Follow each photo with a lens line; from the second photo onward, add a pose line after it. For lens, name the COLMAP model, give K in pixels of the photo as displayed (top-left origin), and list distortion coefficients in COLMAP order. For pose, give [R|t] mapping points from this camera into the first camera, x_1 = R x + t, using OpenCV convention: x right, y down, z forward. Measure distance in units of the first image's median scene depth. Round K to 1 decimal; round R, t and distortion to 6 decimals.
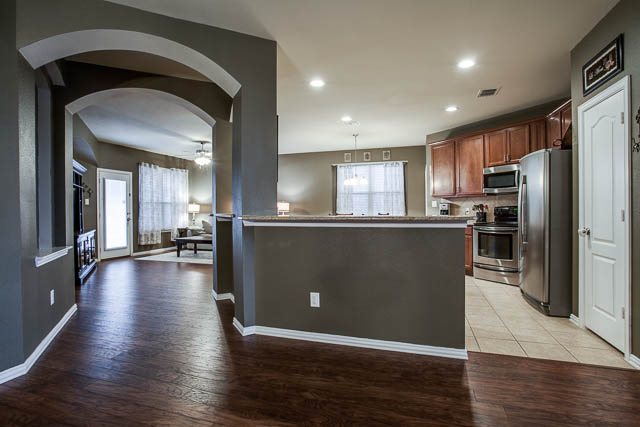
lens RADIAL K [[314.8, 0, 312.9], [0, 314.8, 210.7], [0, 0, 1]] dist [-0.051988, 0.016505]
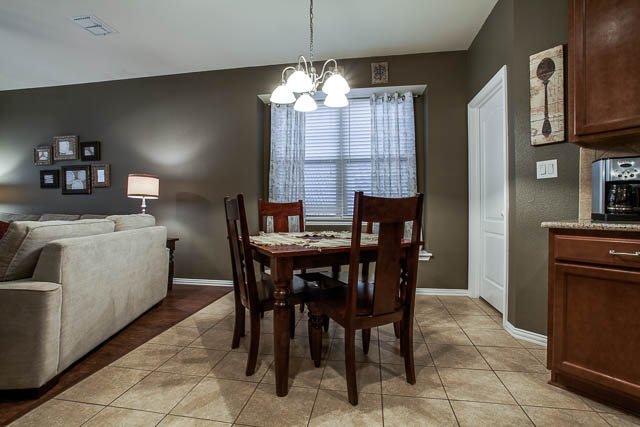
lens RADIAL K [[314.8, 0, 319.0], [0, 314.8, 210.1], [0, 0, 1]] dist [-0.051988, 0.016505]
pose [[0.989596, 0.003998, 0.143819, 0.086336], [-0.004094, 0.999992, 0.000367, 0.018724], [-0.143817, -0.000952, 0.989604, 0.568699]]
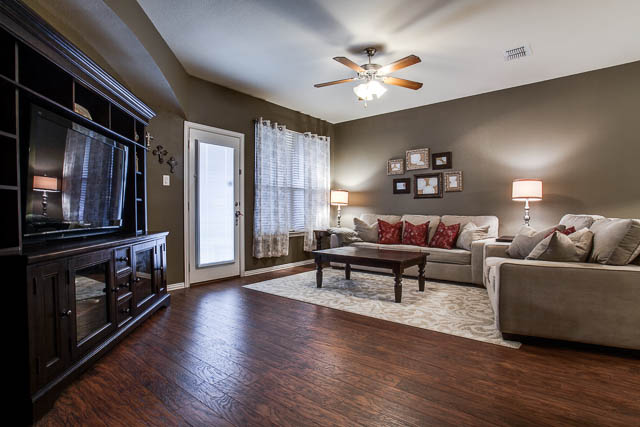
lens RADIAL K [[314.8, 0, 320.6], [0, 314.8, 211.9], [0, 0, 1]] dist [-0.051988, 0.016505]
pose [[0.935377, 0.005282, -0.353612, -0.229454], [-0.005208, 0.999986, 0.001160, 0.021652], [0.353613, 0.000757, 0.935392, 0.479685]]
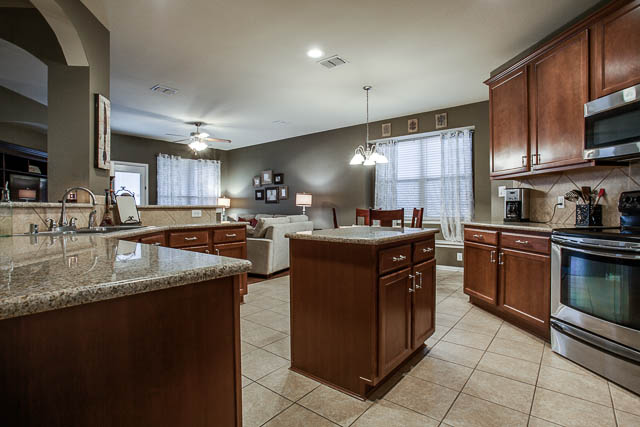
lens RADIAL K [[314.8, 0, 313.4], [0, 314.8, 210.1], [0, 0, 1]] dist [-0.051988, 0.016505]
pose [[0.931939, 0.006388, -0.362559, 0.221261], [-0.004497, 0.999972, 0.006058, 0.008306], [0.362587, -0.004015, 0.931941, 0.290502]]
